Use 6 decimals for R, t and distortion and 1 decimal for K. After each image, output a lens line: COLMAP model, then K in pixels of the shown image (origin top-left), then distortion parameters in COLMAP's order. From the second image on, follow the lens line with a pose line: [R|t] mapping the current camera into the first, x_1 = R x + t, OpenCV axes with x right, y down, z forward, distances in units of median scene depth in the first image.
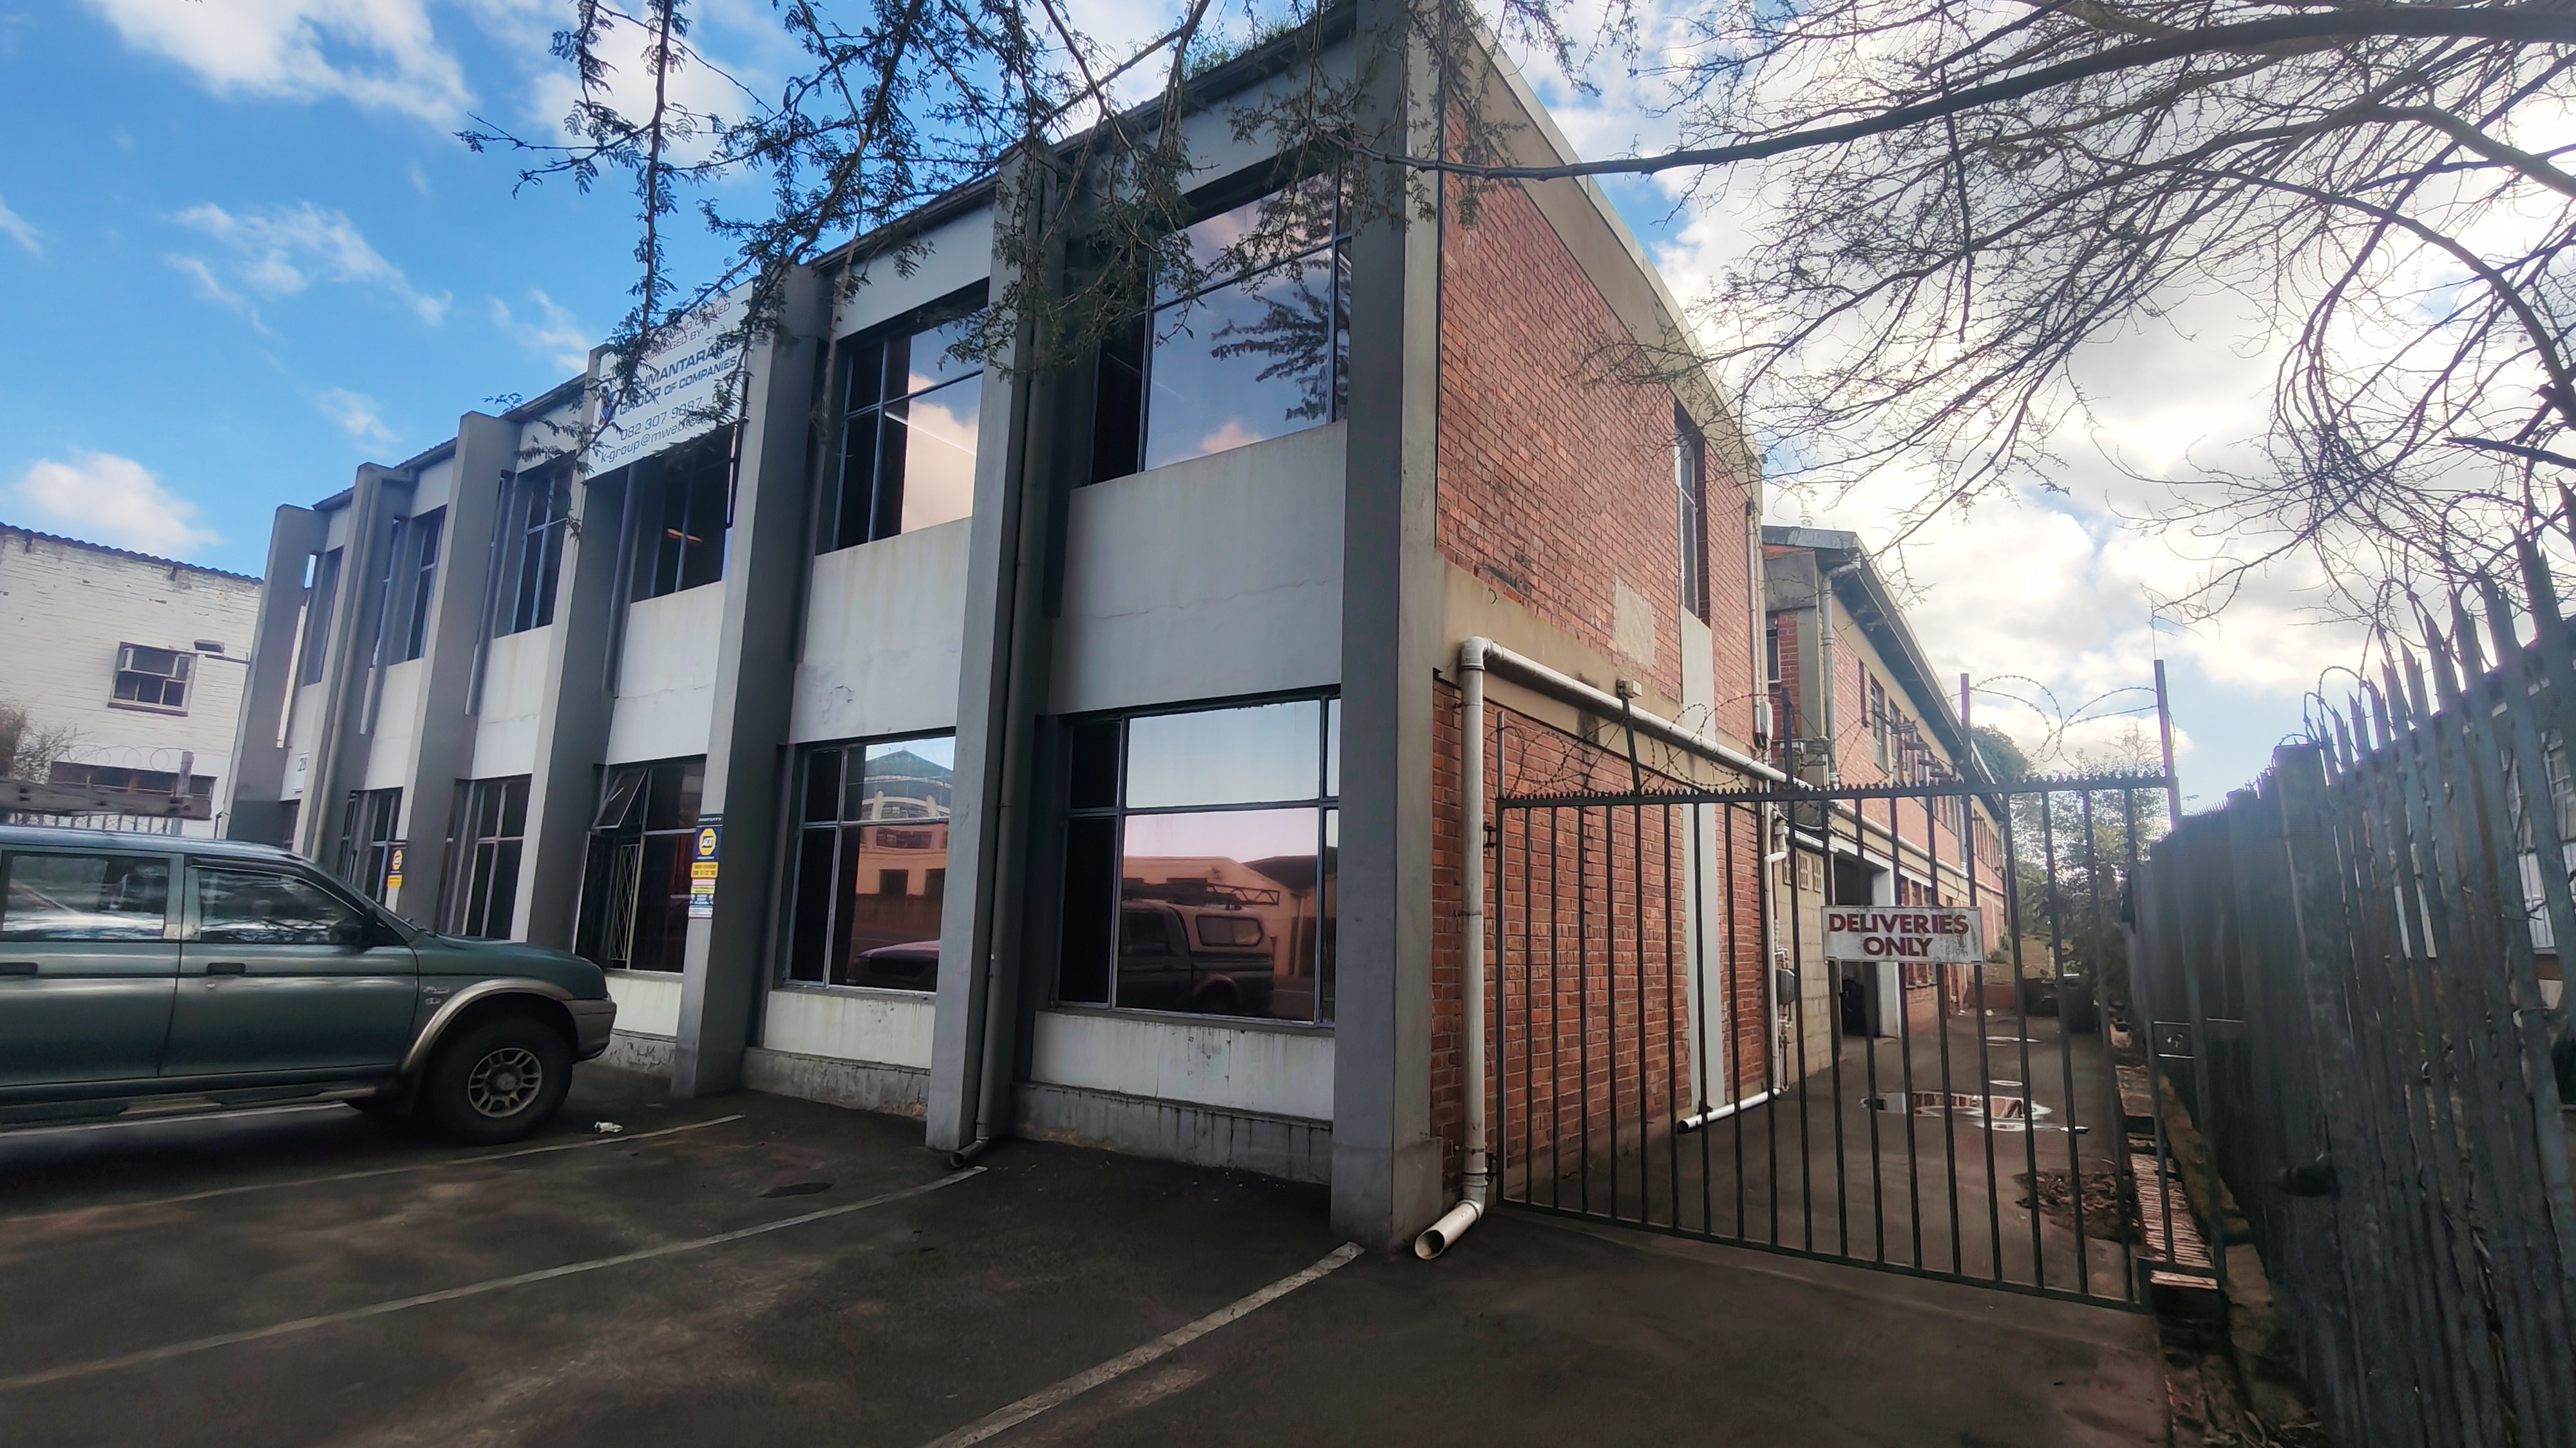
lens RADIAL K [[1179.1, 0, 1291.3], [0, 1179.1, 733.5], [0, 0, 1]] dist [-0.001040, -0.000910]
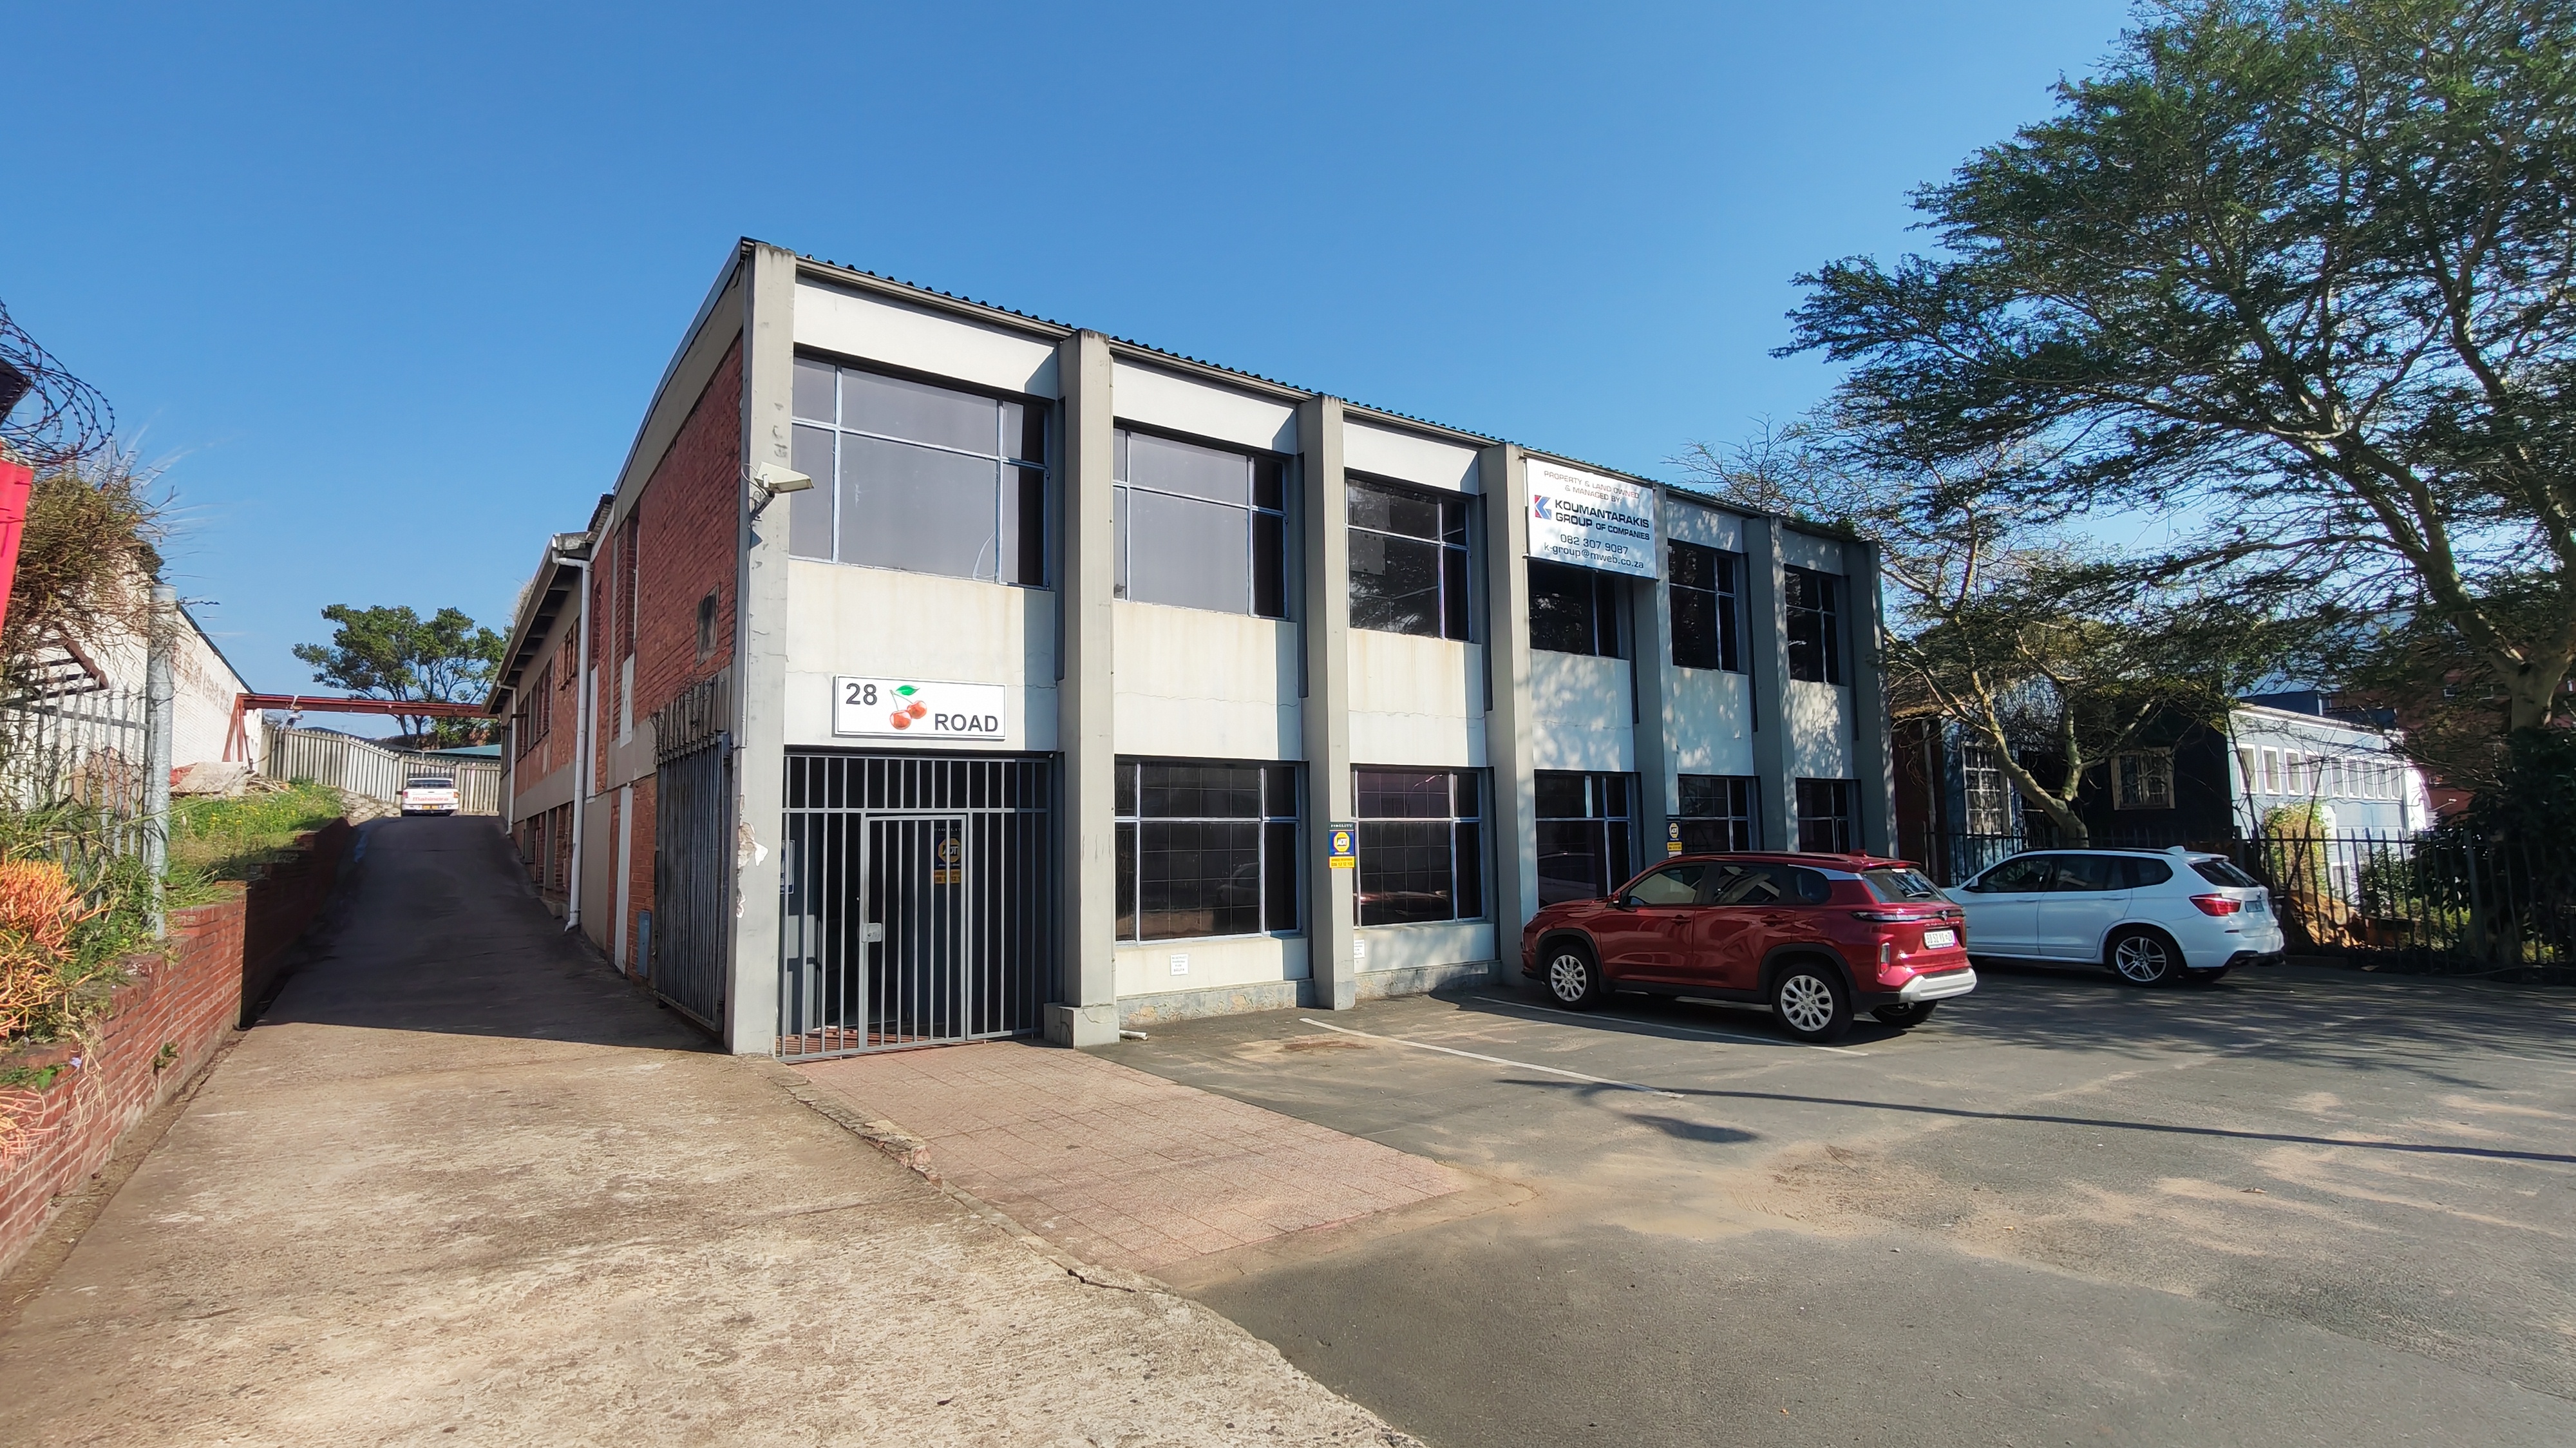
lens RADIAL K [[1184.4, 0, 1289.5], [0, 1184.4, 732.7], [0, 0, 1]] dist [-0.001289, -0.001210]
pose [[0.339750, 0.054329, 0.938945, -2.729075], [-0.130607, 0.991383, -0.010104, 0.044960], [-0.931403, -0.119200, 0.343918, 1.085494]]
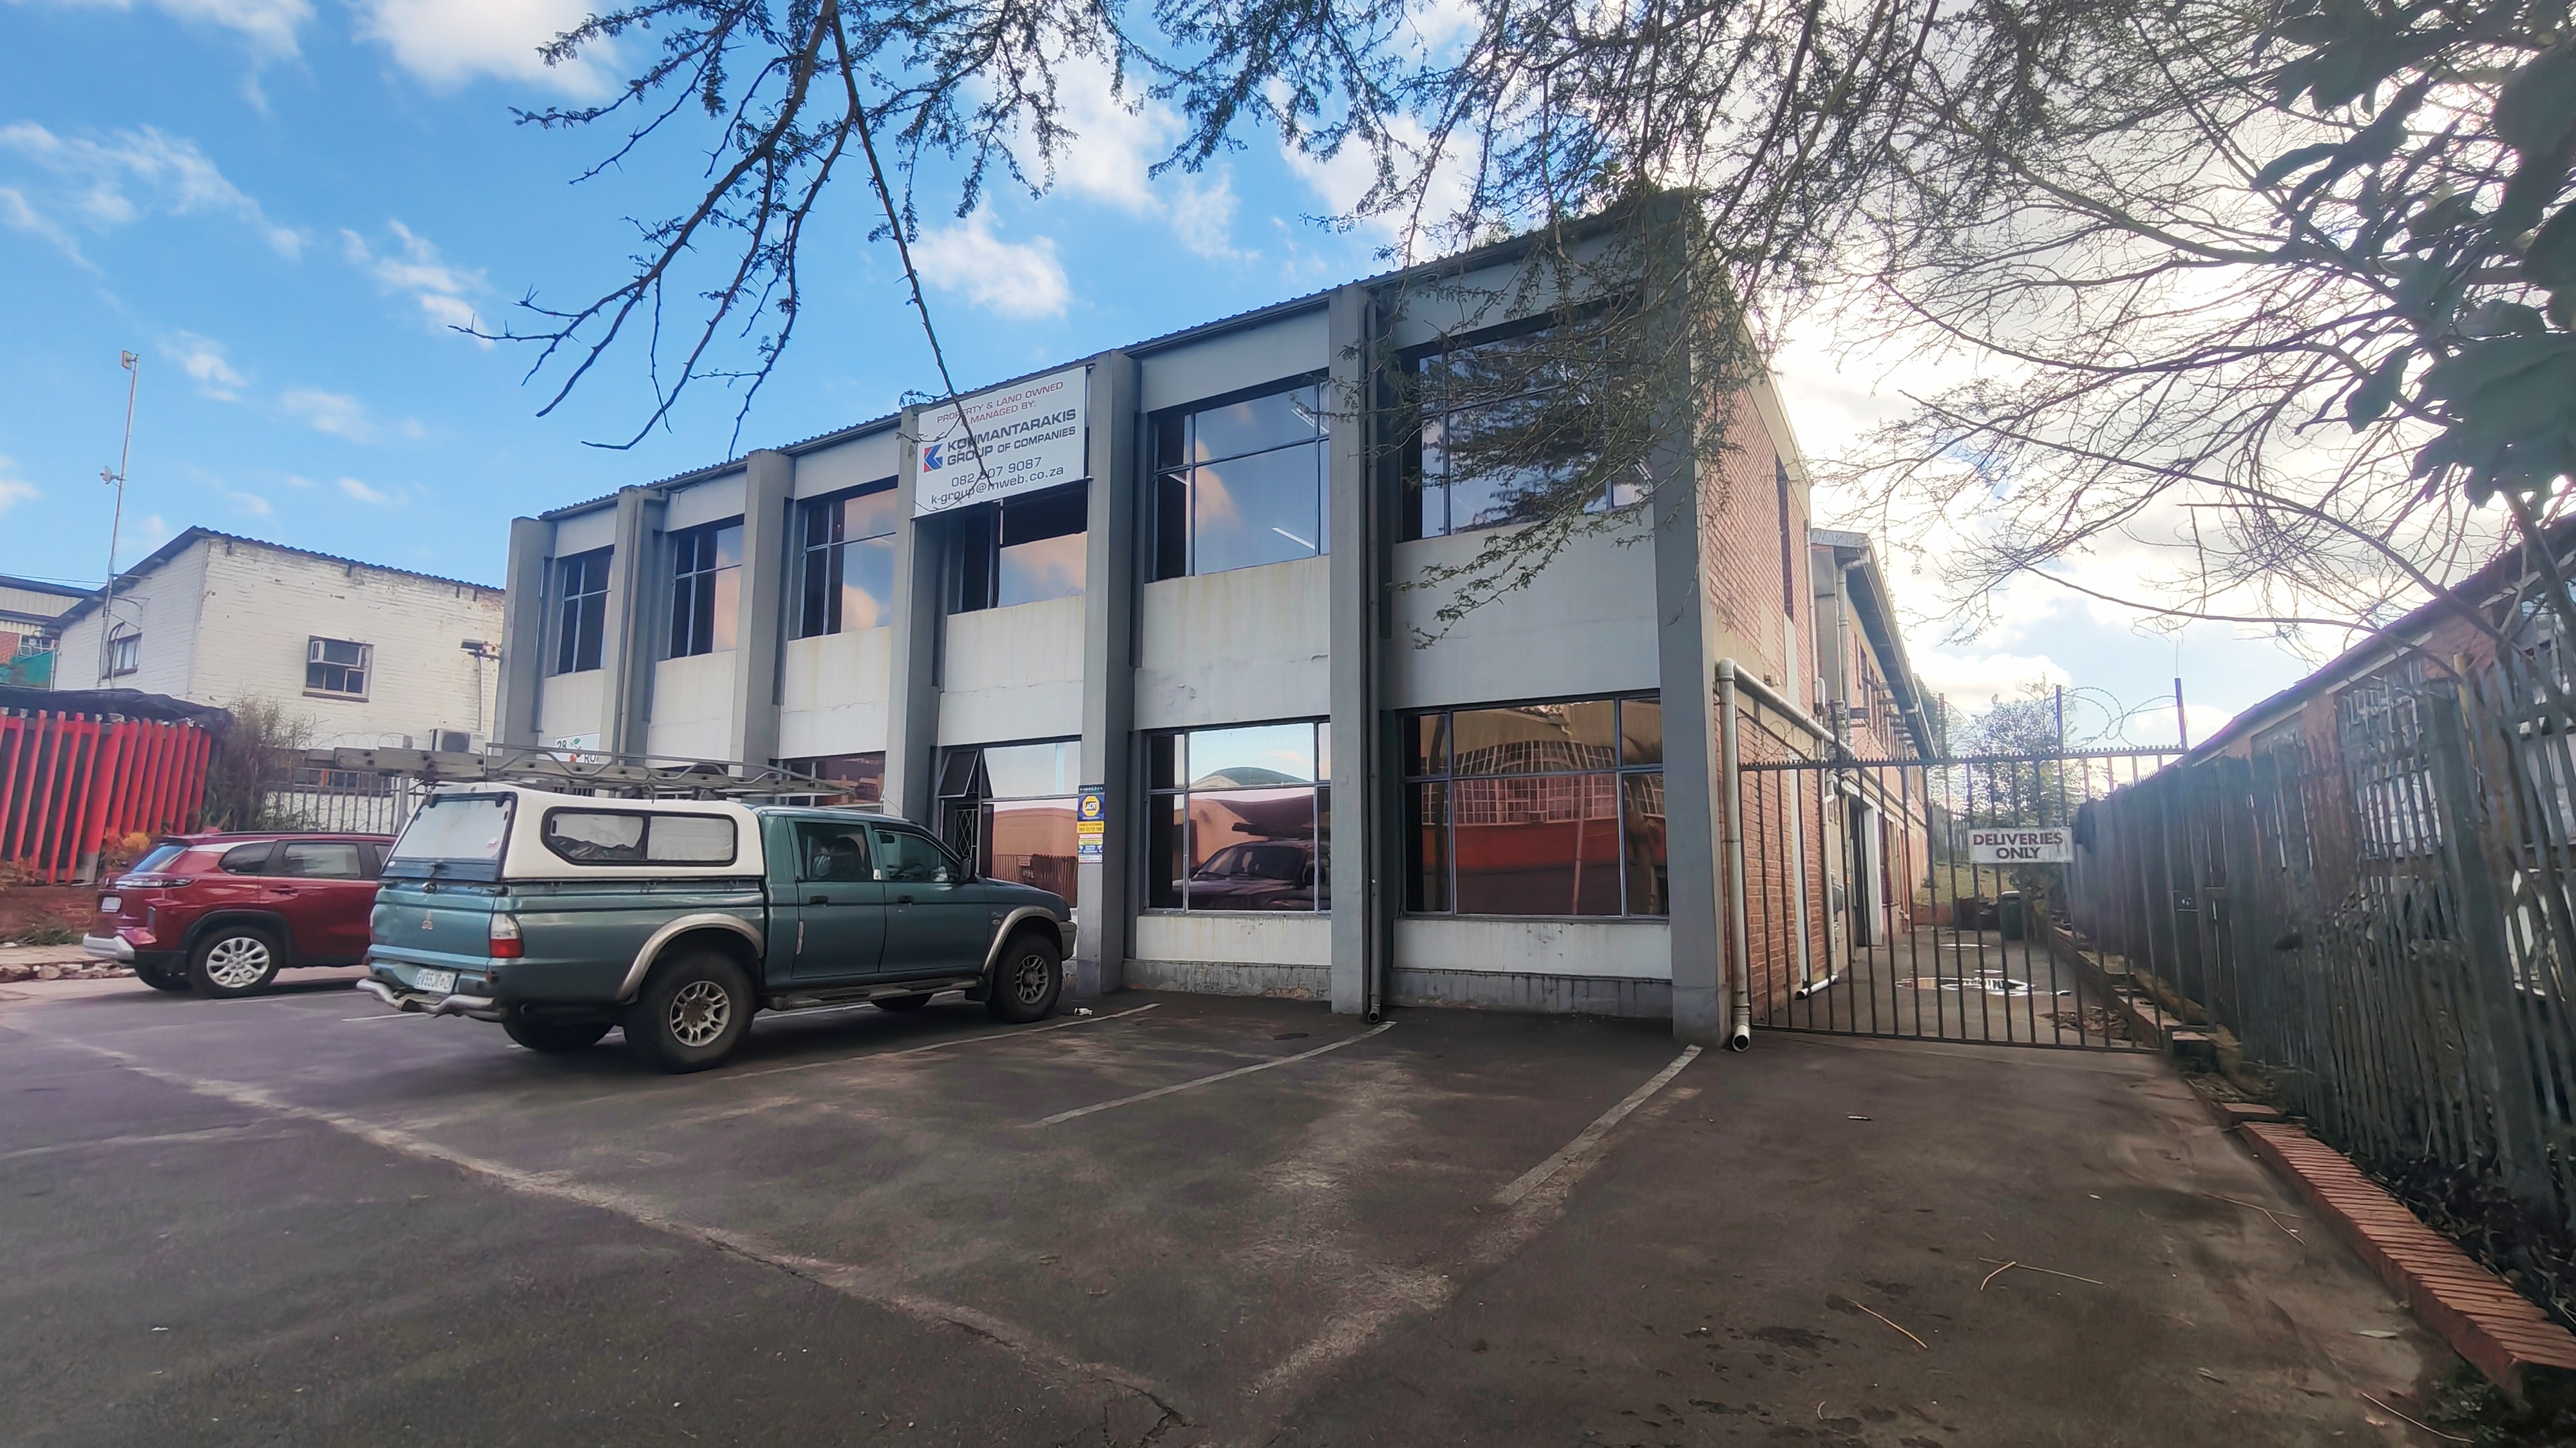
lens RADIAL K [[1181.3, 0, 1291.7], [0, 1181.3, 732.5], [0, 0, 1]] dist [-0.001056, 0.000858]
pose [[0.997461, -0.017759, 0.068968, -0.414597], [0.014975, 0.999060, 0.040676, -0.046946], [-0.069626, -0.039540, 0.996789, -0.383852]]
